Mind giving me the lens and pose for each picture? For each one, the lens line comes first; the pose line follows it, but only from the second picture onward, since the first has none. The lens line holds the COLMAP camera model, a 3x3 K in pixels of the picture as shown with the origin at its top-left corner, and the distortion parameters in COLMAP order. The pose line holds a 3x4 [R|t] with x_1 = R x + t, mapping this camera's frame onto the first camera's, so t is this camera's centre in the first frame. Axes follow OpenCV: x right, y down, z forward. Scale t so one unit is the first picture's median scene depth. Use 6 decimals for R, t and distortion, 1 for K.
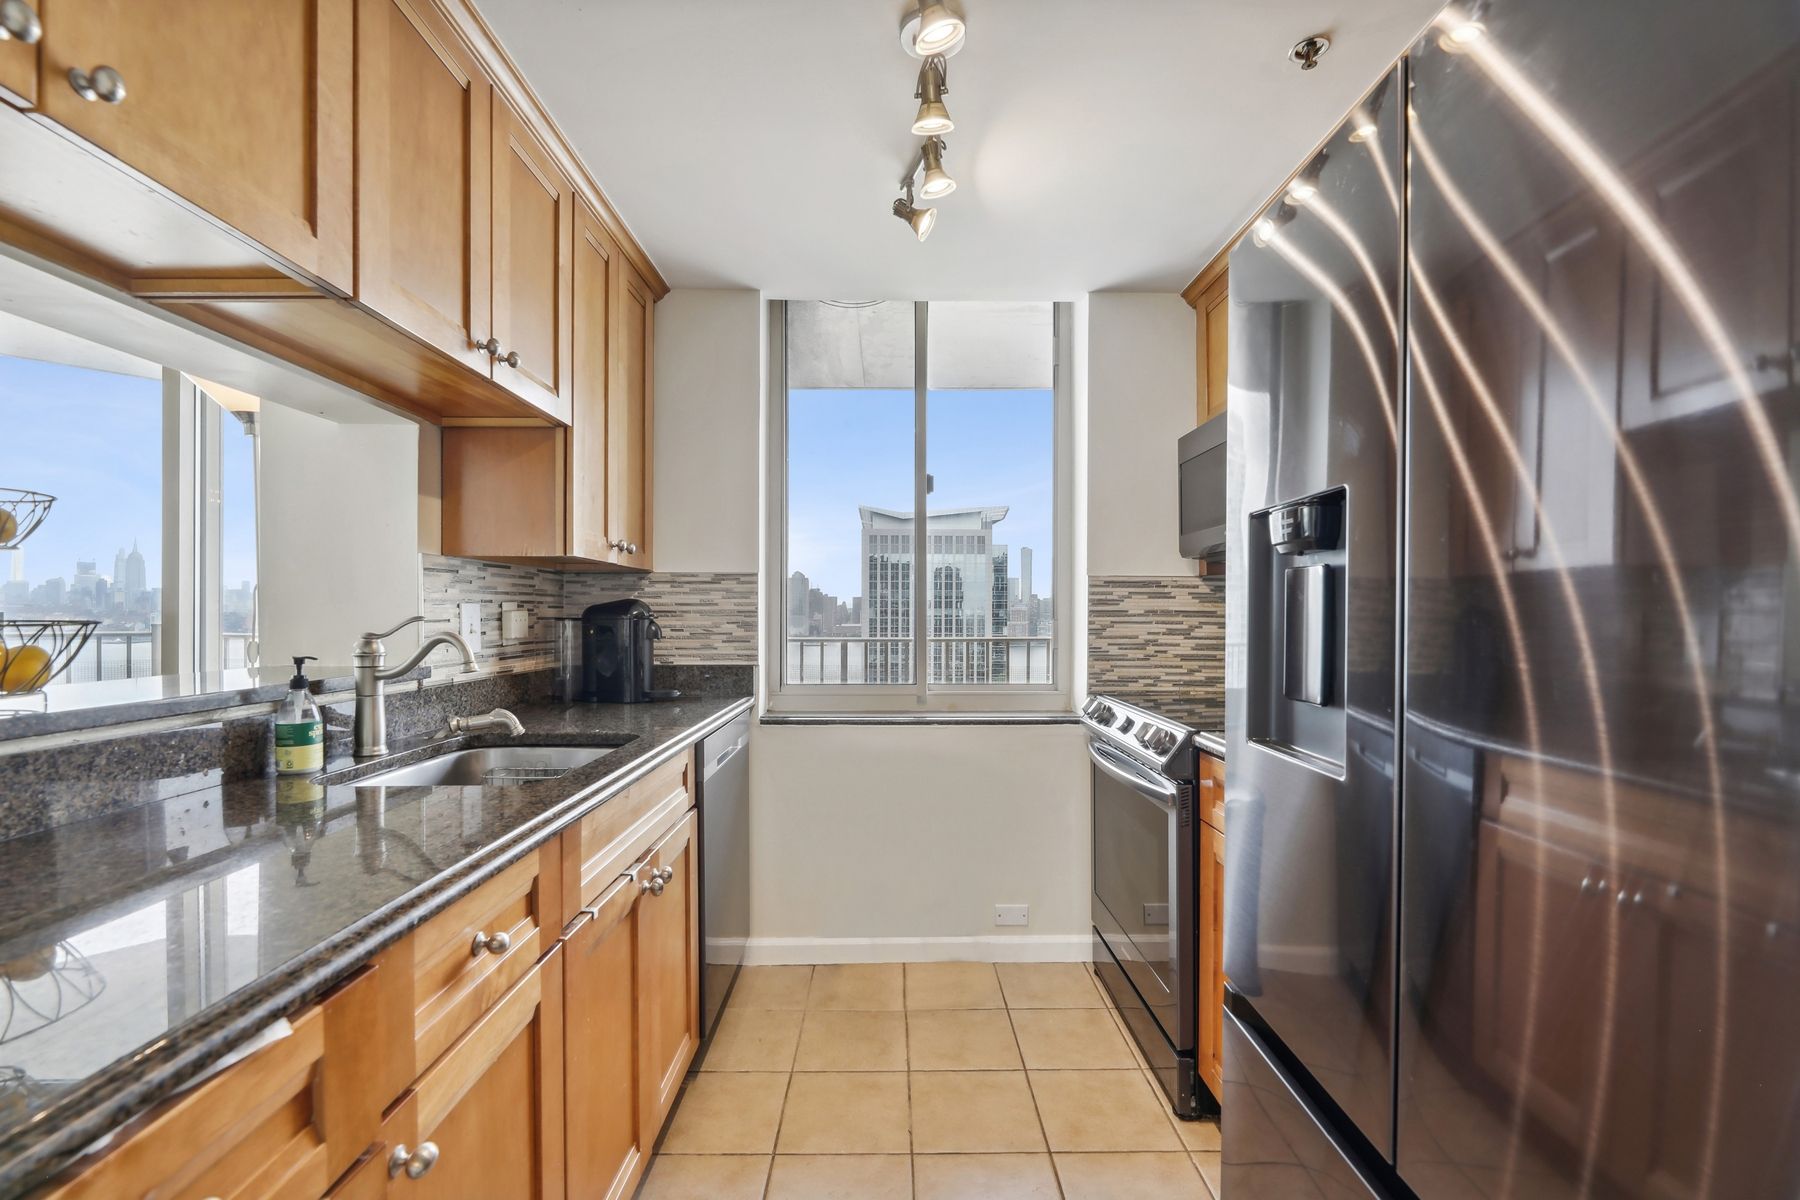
lens RADIAL K [[750.9, 0, 890.2], [0, 750.9, 622.1], [0, 0, 1]] dist [-0.001426, -0.000964]
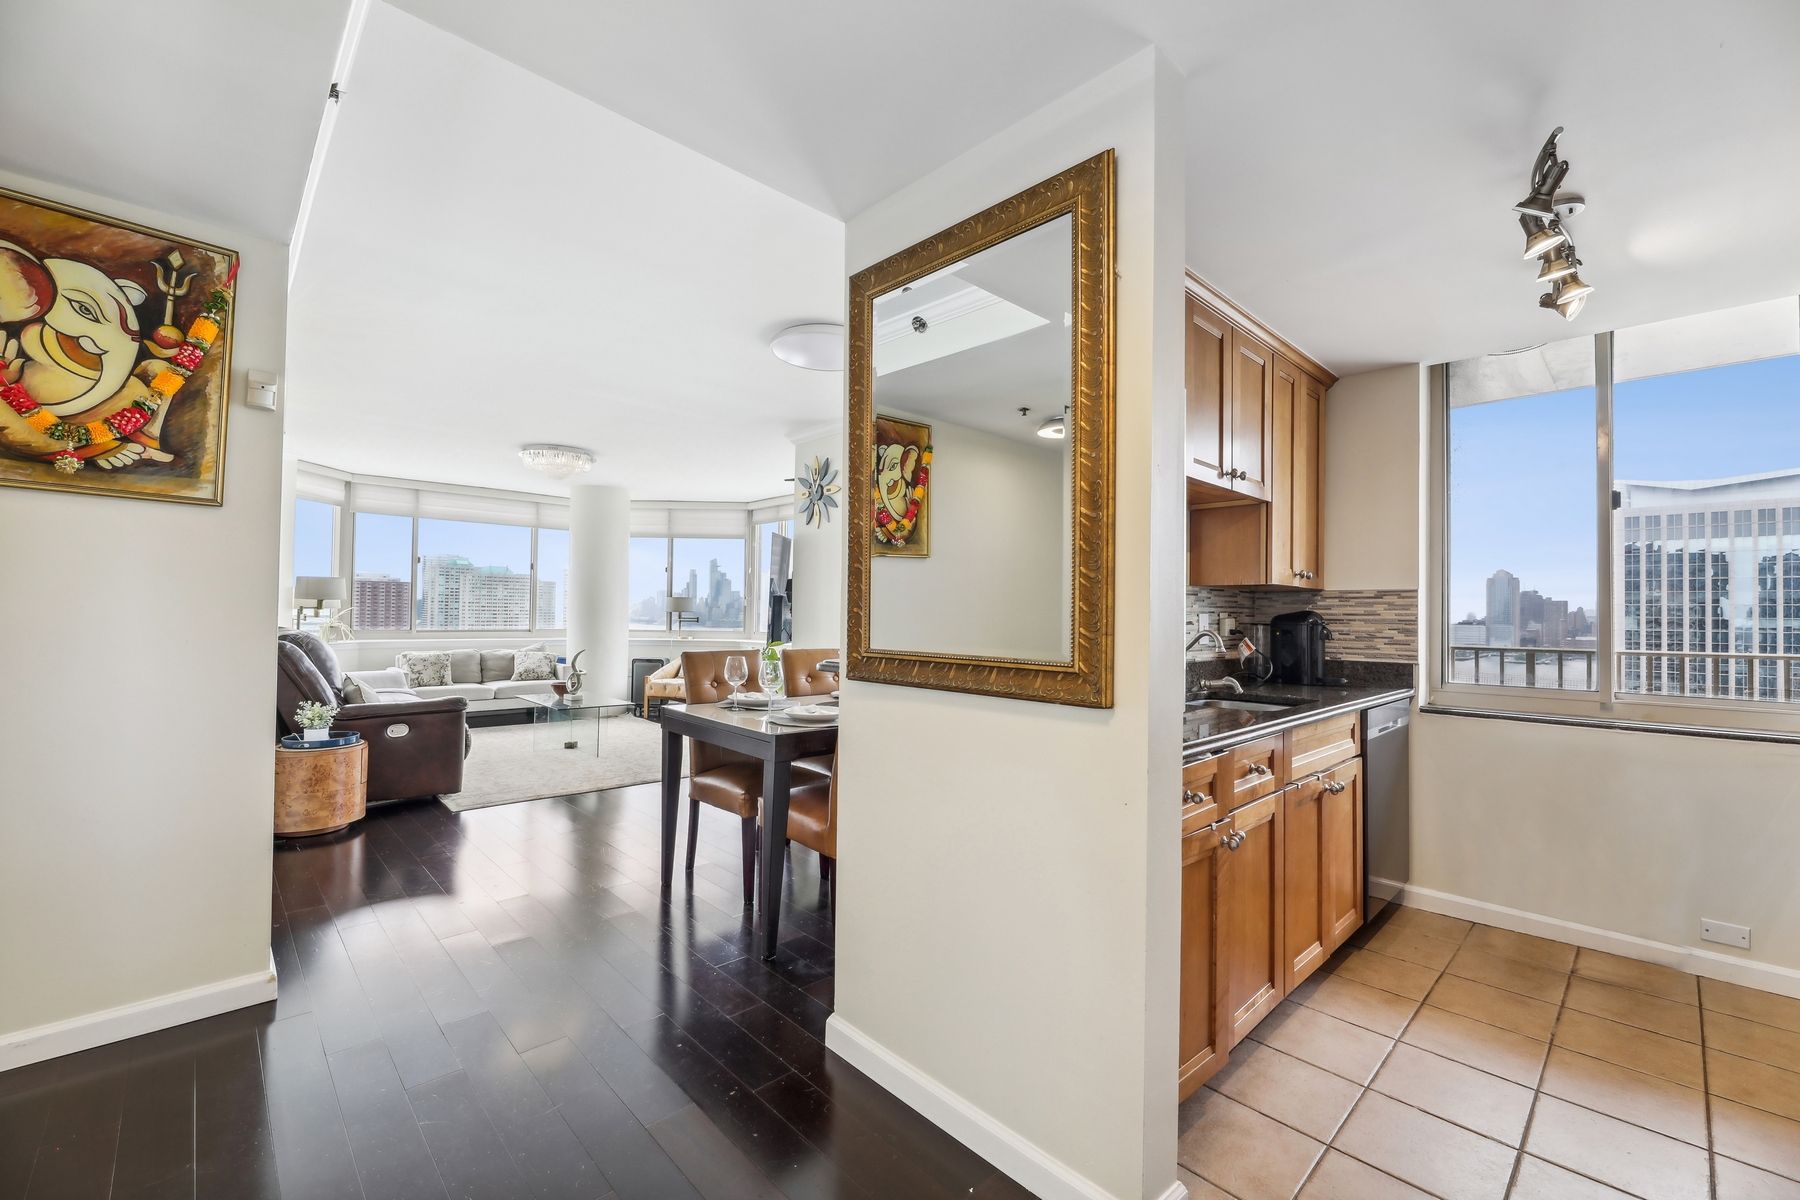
lens RADIAL K [[732.3, 0, 902.5], [0, 732.3, 603.4], [0, 0, 1]] dist [0.000259, -0.002759]
pose [[0.690135, -0.005443, -0.723660, 0.113825], [-0.018689, 0.999504, -0.025340, 0.004167], [0.723439, 0.031013, 0.689691, -0.461205]]
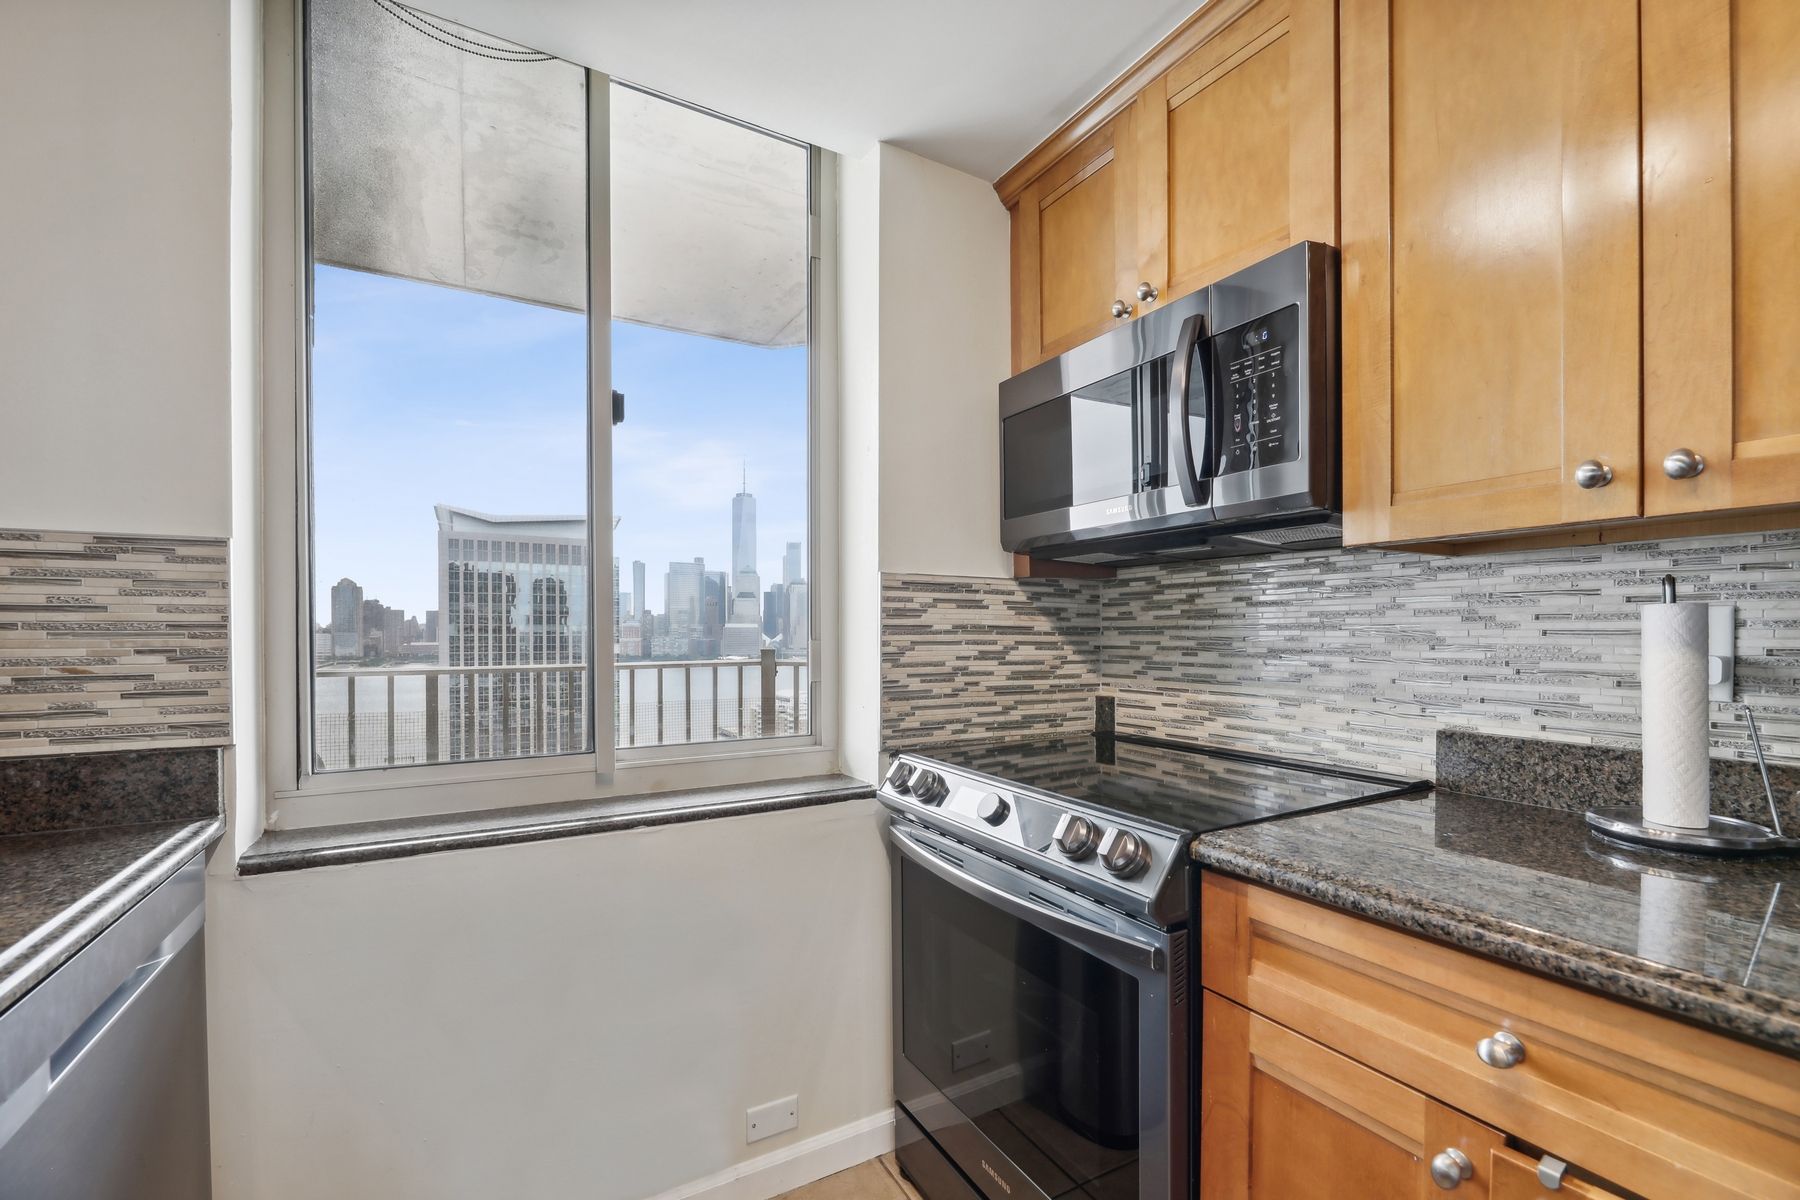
lens RADIAL K [[750.1, 0, 898.9], [0, 750.1, 640.9], [0, 0, 1]] dist [-0.003573, -0.000390]
pose [[0.871148, -0.007667, 0.490960, -0.048660], [0.006239, 0.999970, 0.004547, -0.004684], [-0.490980, -0.000898, 0.871170, 0.426635]]
